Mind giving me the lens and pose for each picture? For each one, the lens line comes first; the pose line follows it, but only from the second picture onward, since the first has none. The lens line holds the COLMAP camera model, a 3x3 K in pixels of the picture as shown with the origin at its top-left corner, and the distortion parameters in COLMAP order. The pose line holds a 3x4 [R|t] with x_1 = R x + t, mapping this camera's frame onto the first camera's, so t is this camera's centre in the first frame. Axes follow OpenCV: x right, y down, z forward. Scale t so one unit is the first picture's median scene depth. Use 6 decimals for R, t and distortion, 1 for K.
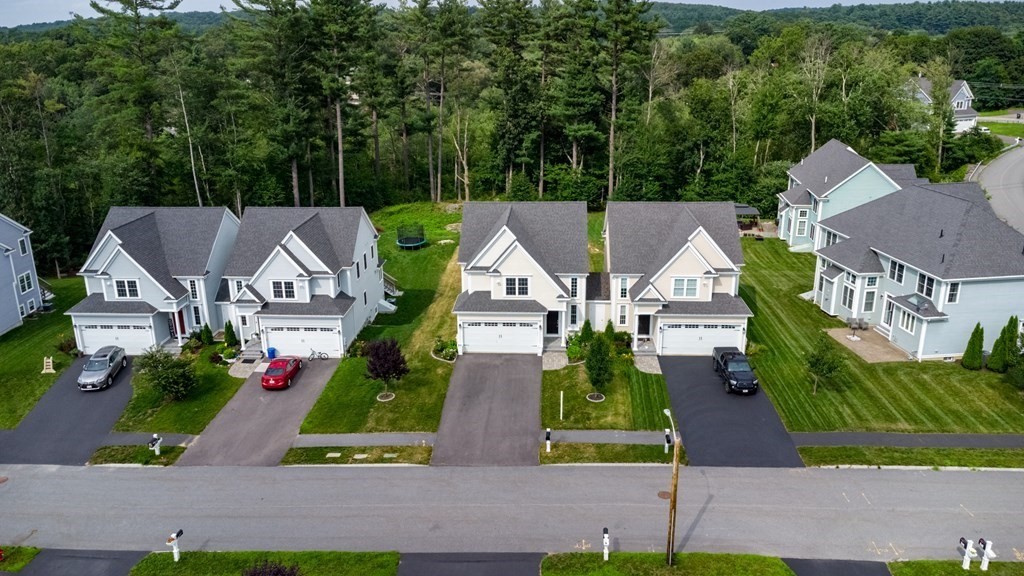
lens RADIAL K [[752.8, 0, 512.0], [0, 752.8, 288.0], [0, 0, 1]] dist [0.004547, 0.002392]
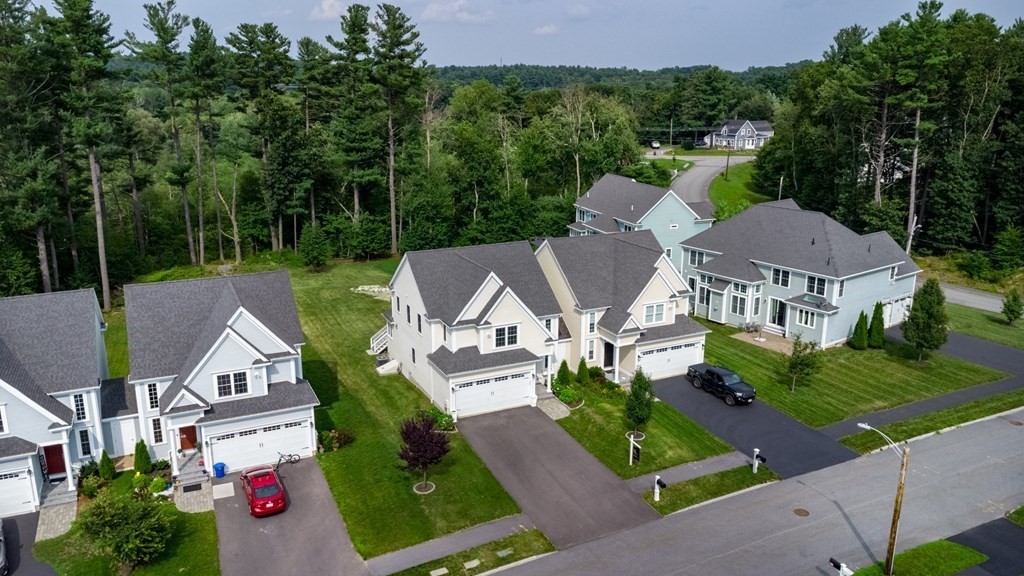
lens RADIAL K [[726.5, 0, 500.2], [0, 726.5, 292.4], [0, 0, 1]] dist [0.007189, 0.003228]
pose [[0.876589, -0.114533, 0.467413, -0.399240], [0.139384, 0.990060, -0.018802, -0.038355], [-0.460613, 0.081632, 0.883839, 0.208036]]
